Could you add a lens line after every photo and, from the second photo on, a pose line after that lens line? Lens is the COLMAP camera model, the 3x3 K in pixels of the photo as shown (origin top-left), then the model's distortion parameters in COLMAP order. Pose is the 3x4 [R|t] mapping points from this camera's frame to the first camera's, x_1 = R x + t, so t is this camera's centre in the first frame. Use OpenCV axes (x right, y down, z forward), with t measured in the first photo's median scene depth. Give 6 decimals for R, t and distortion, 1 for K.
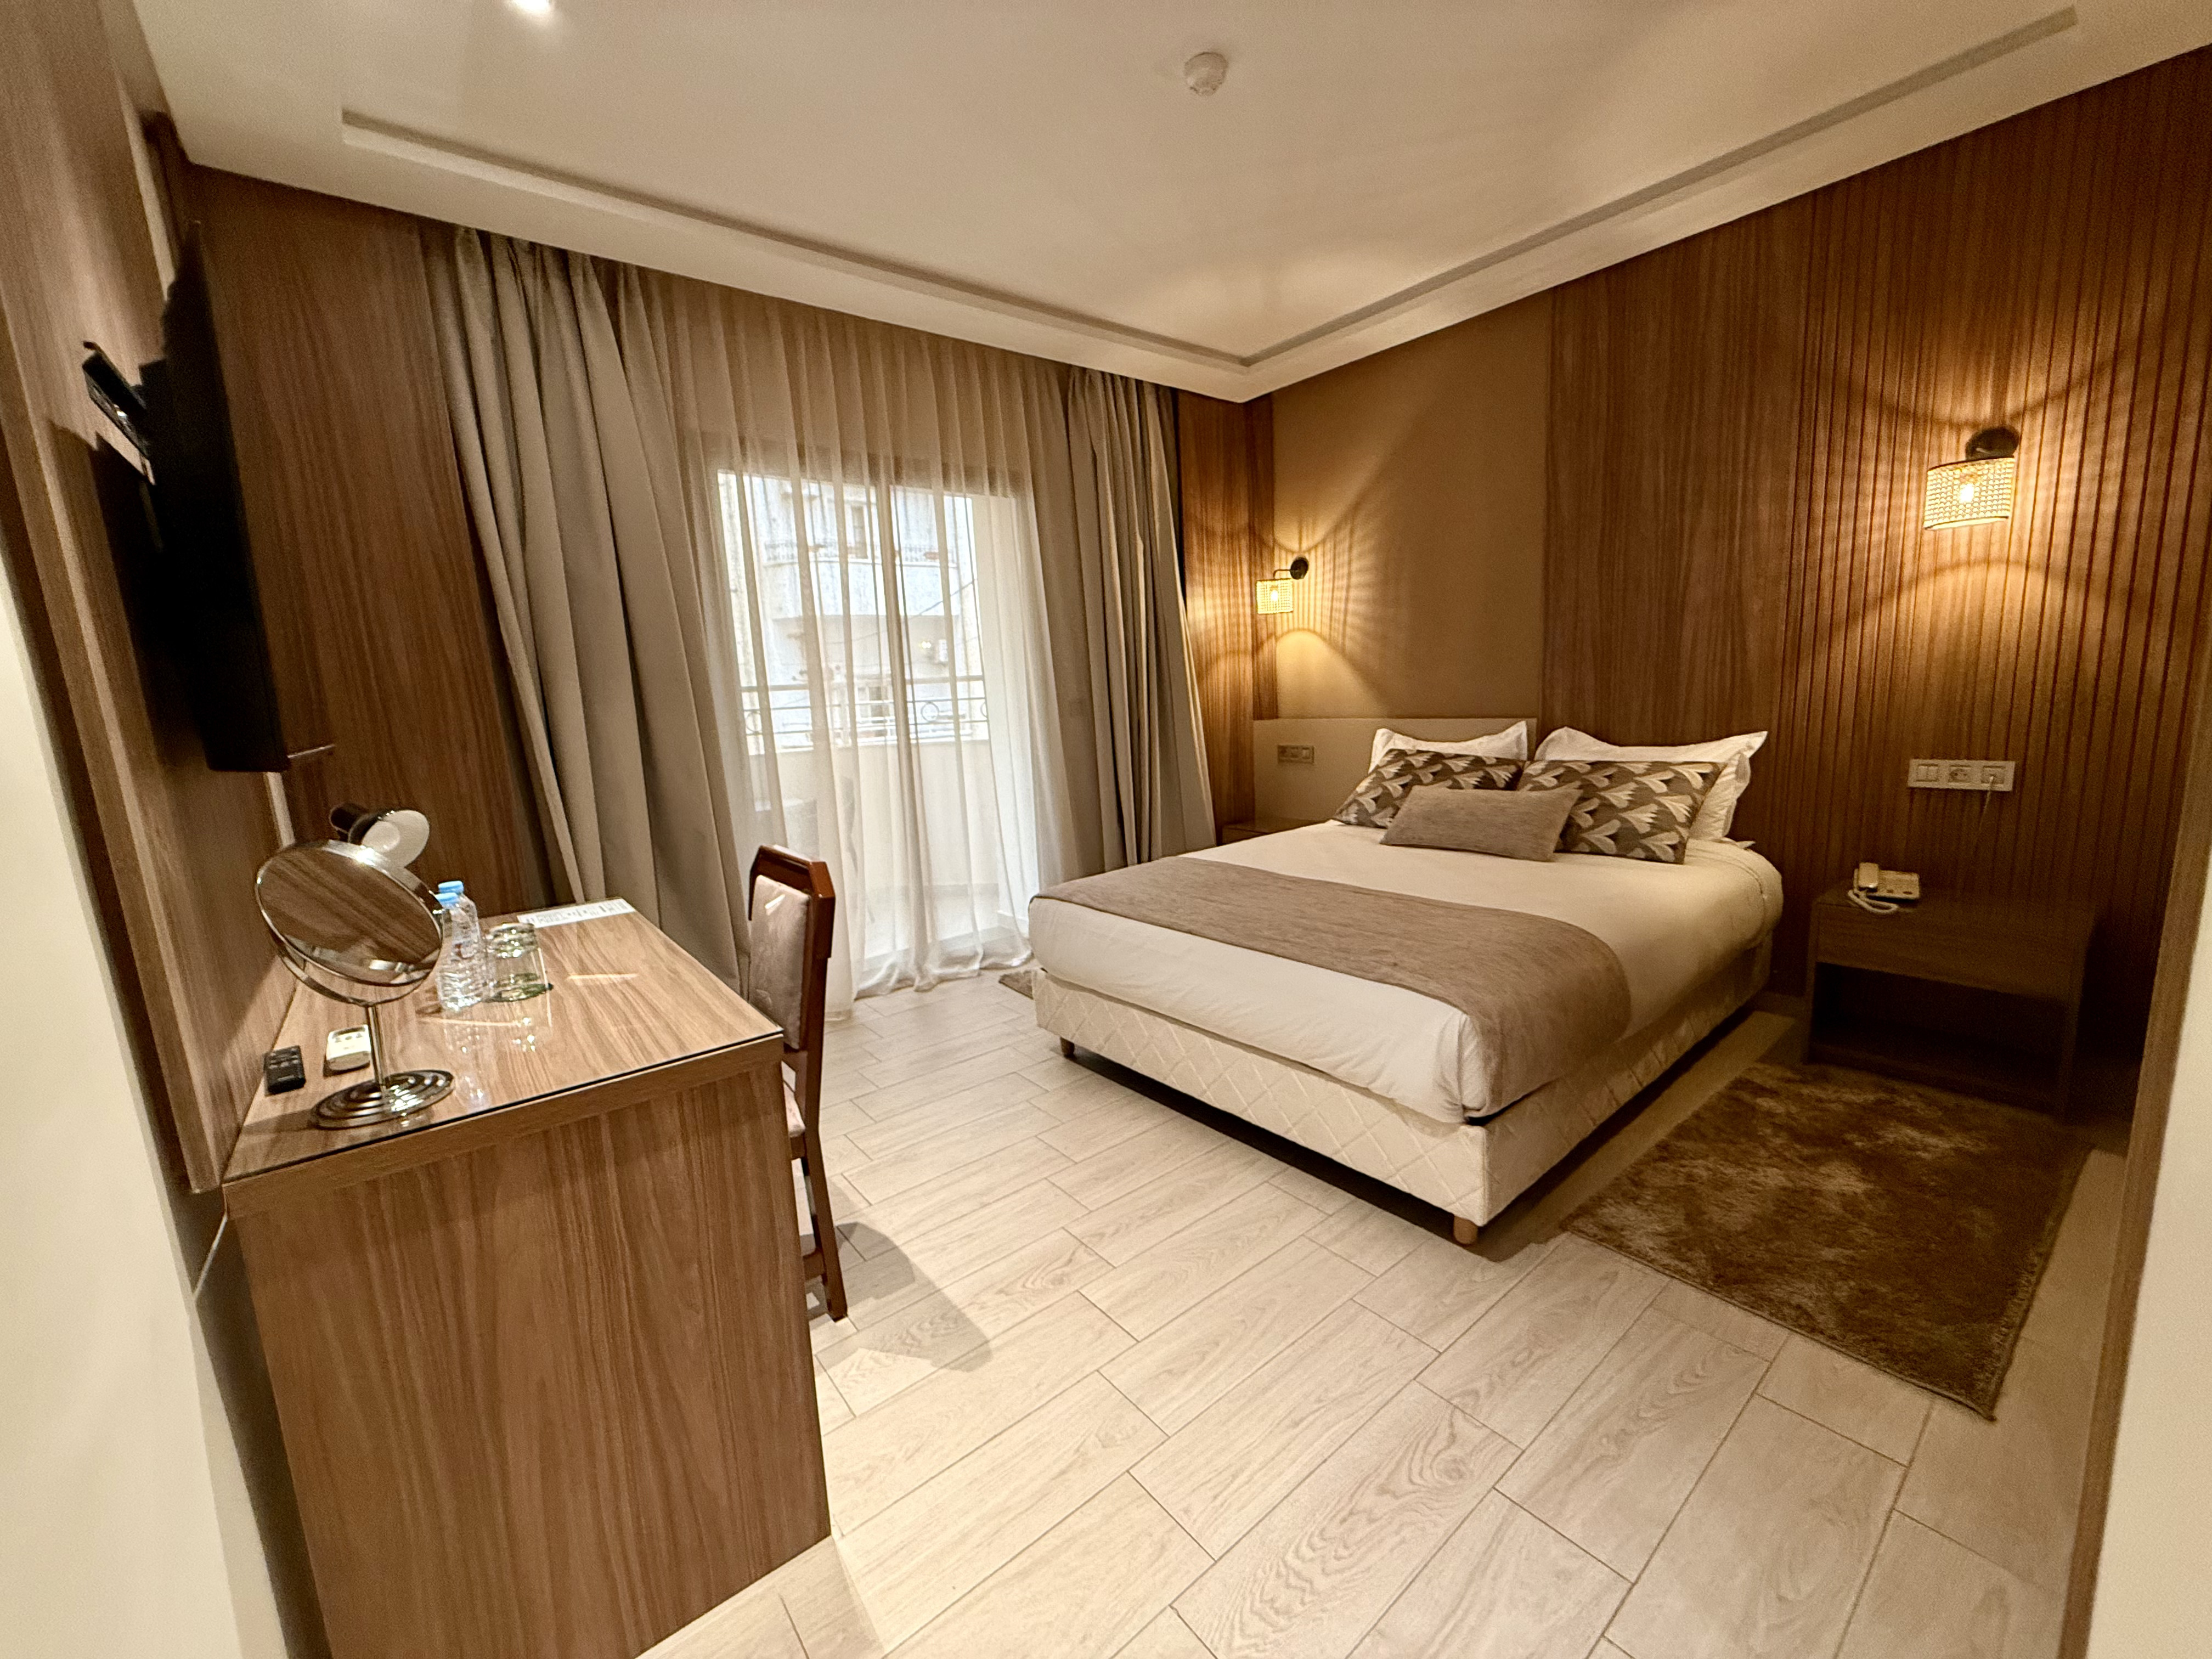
lens RADIAL K [[880.7, 0, 1094.2], [0, 880.7, 828.7], [0, 0, 1]] dist [0.001305, 0.000155]
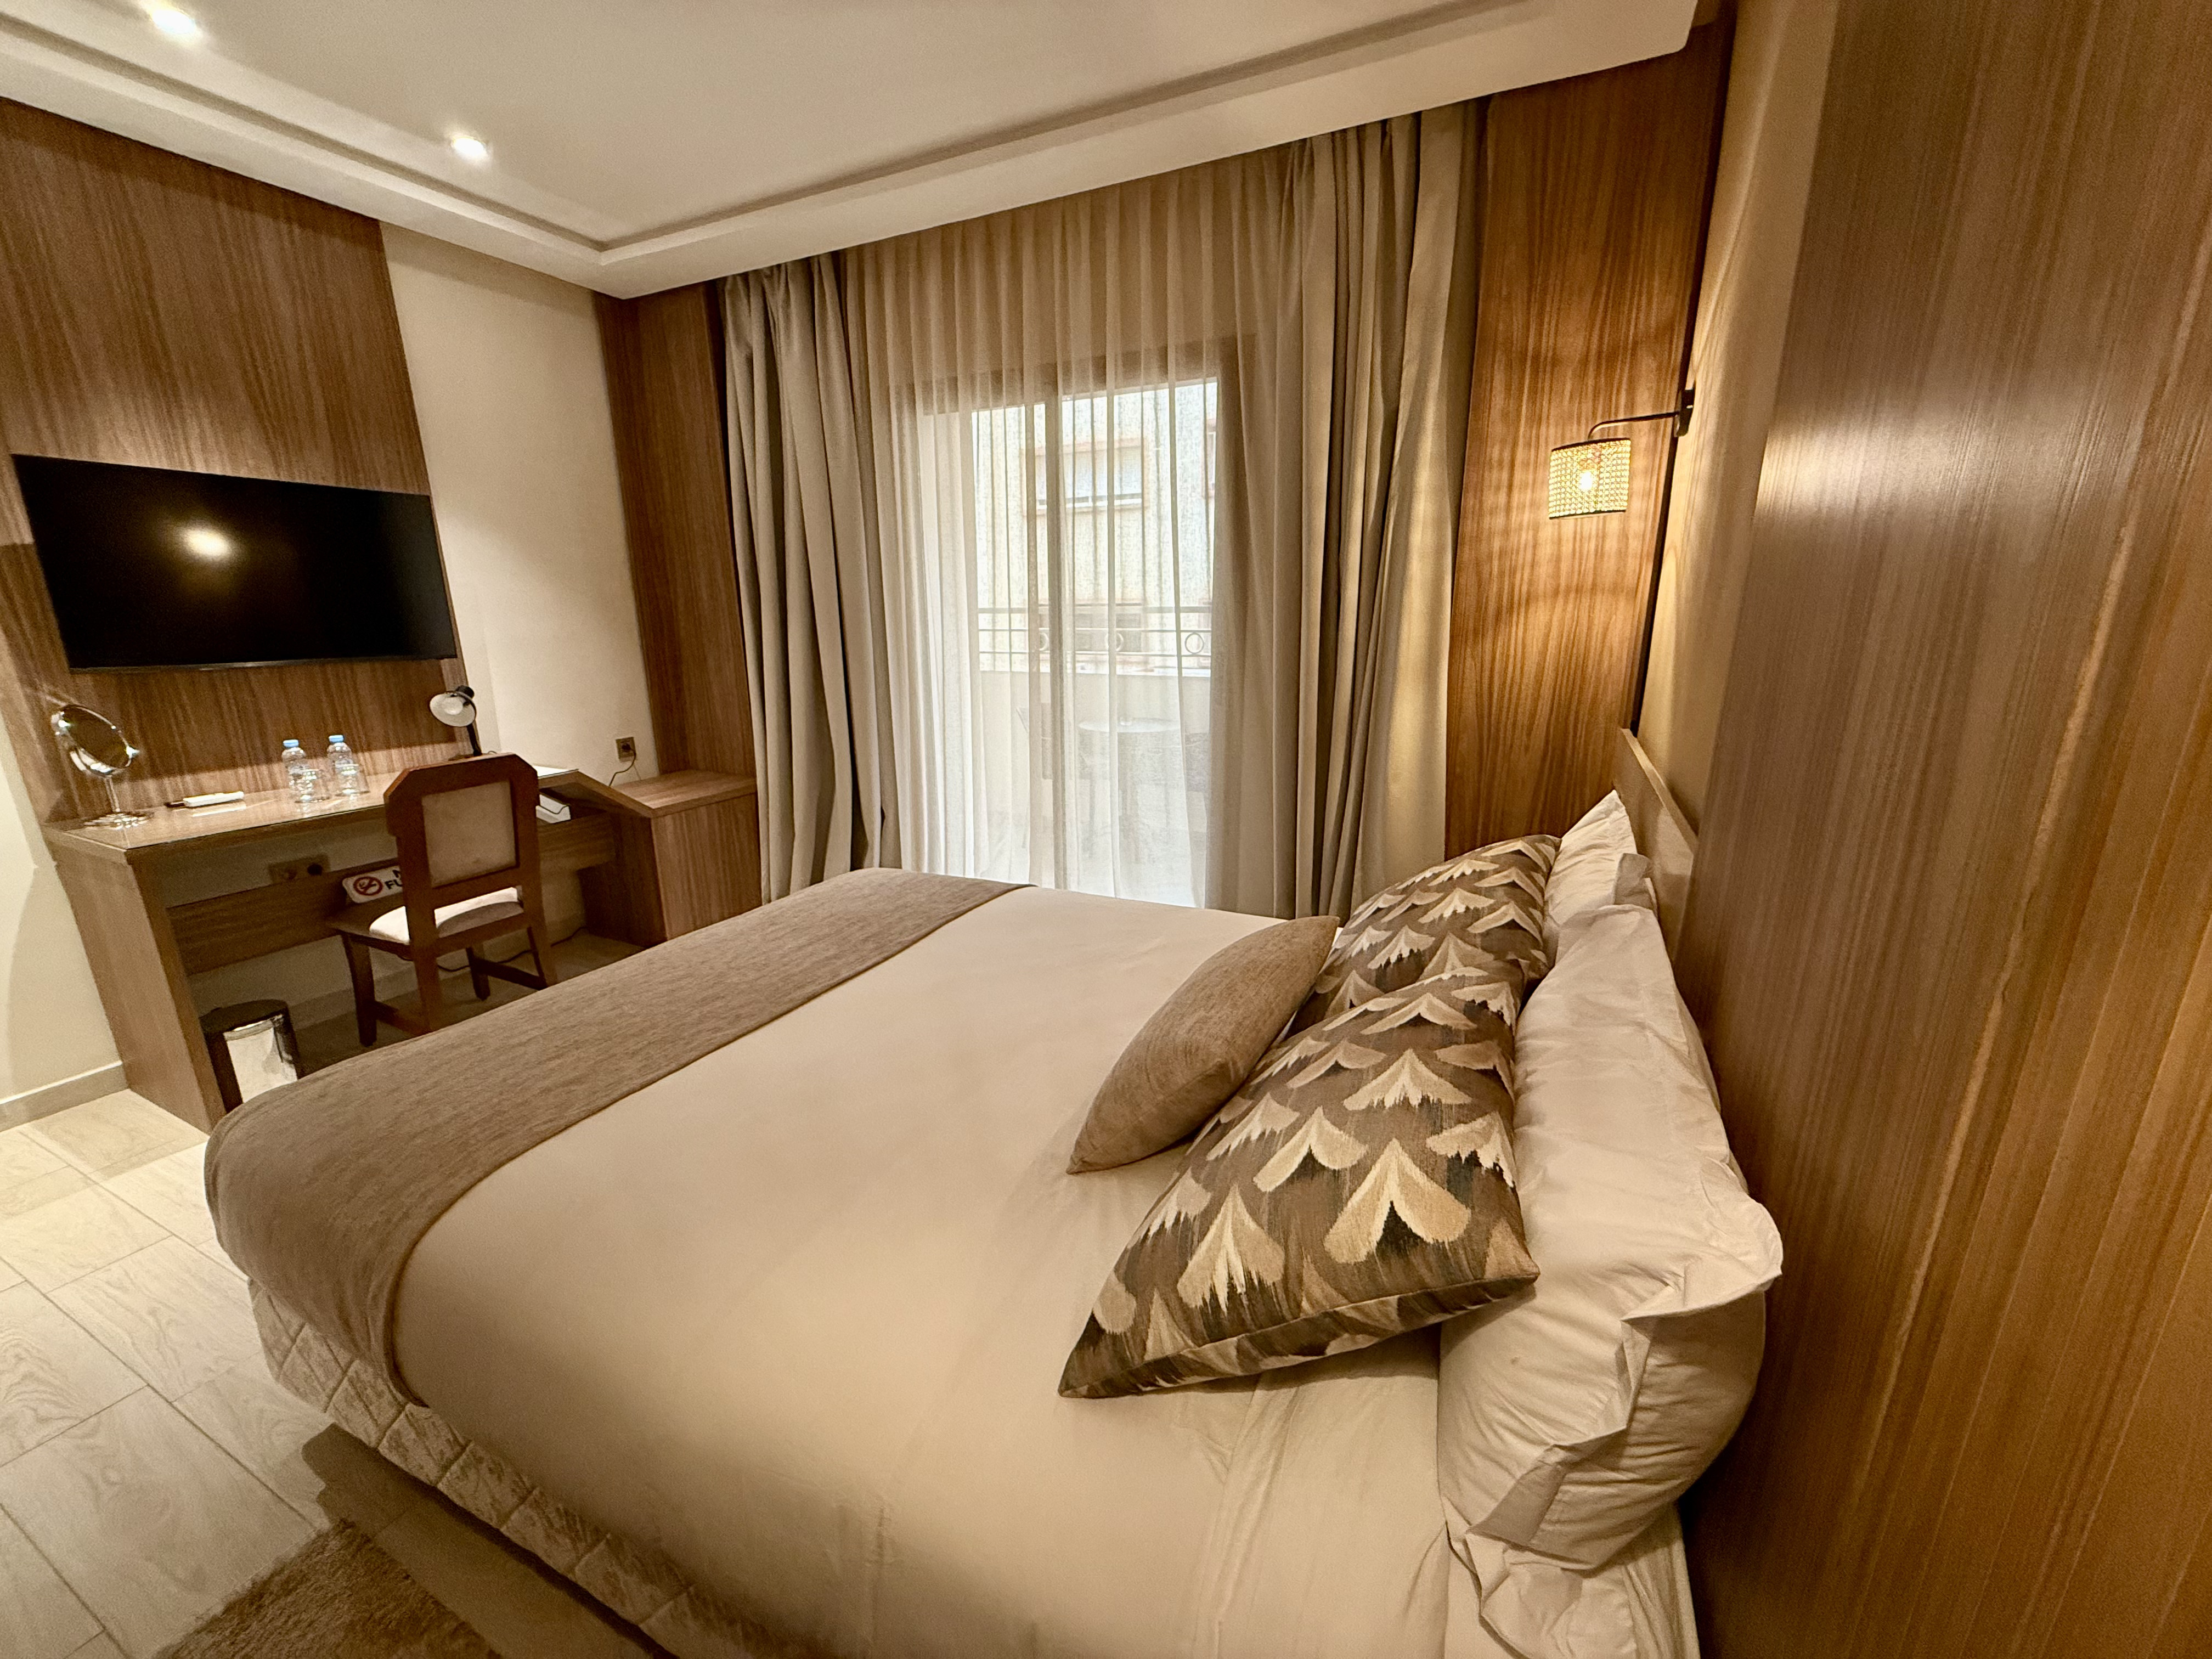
lens RADIAL K [[880.7, 0, 1094.2], [0, 880.7, 828.7], [0, 0, 1]] dist [0.001305, 0.000155]
pose [[0.425723, 0.267141, -0.864520, 0.649135], [-0.161184, 0.962534, 0.218055, -0.162013], [0.890382, 0.046516, 0.452832, 0.628082]]
